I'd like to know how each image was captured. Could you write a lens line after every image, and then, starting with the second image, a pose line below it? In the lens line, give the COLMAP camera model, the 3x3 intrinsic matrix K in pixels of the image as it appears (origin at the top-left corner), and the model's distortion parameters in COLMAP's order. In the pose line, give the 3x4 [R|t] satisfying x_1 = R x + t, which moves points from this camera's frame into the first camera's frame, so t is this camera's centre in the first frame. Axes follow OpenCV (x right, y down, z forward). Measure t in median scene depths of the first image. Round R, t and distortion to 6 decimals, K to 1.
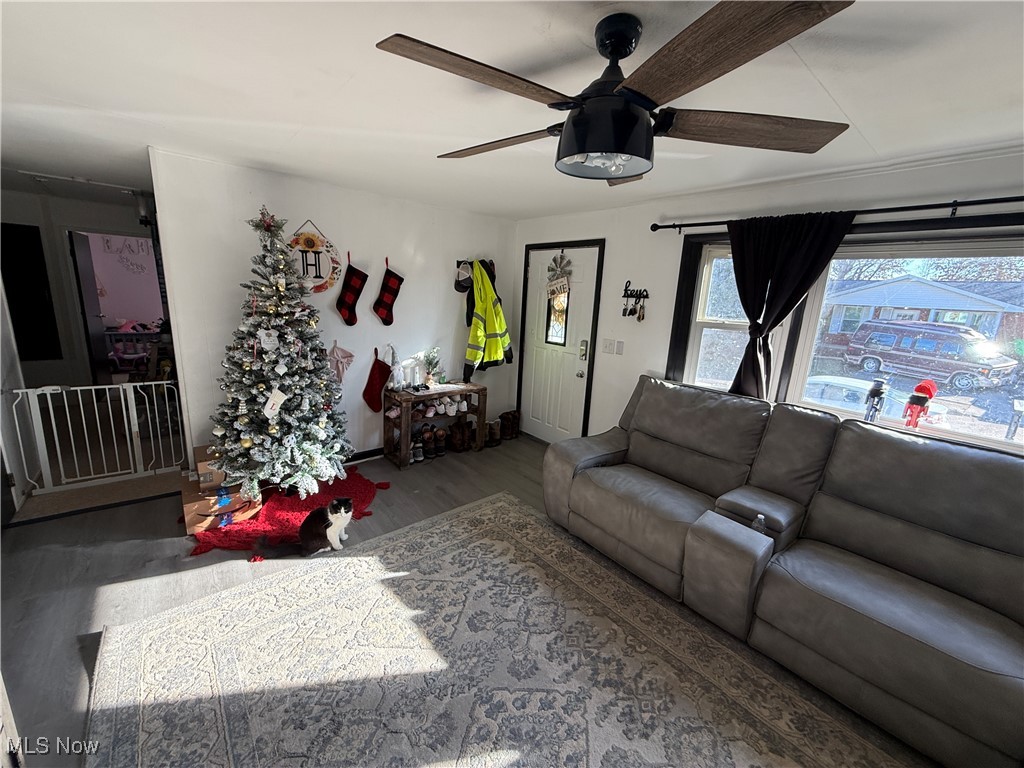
lens RADIAL K [[411.6, 0, 509.5], [0, 411.6, 381.8], [0, 0, 1]] dist [-0.002827, 0.000078]
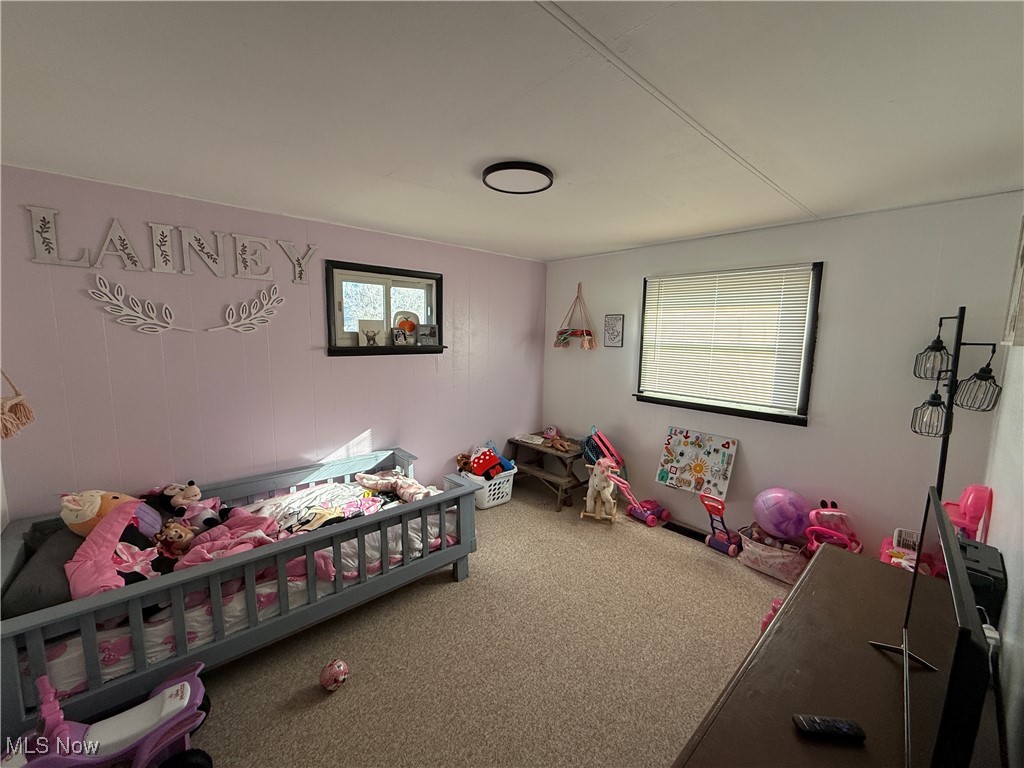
lens RADIAL K [[411.6, 0, 511.9], [0, 411.6, 383.1], [0, 0, 1]] dist [-0.002827, 0.000078]
pose [[0.998102, -0.043574, 0.043510, -0.683778], [0.047400, 0.994706, -0.091178, -0.194852], [-0.039307, 0.093067, 0.994884, 0.725522]]
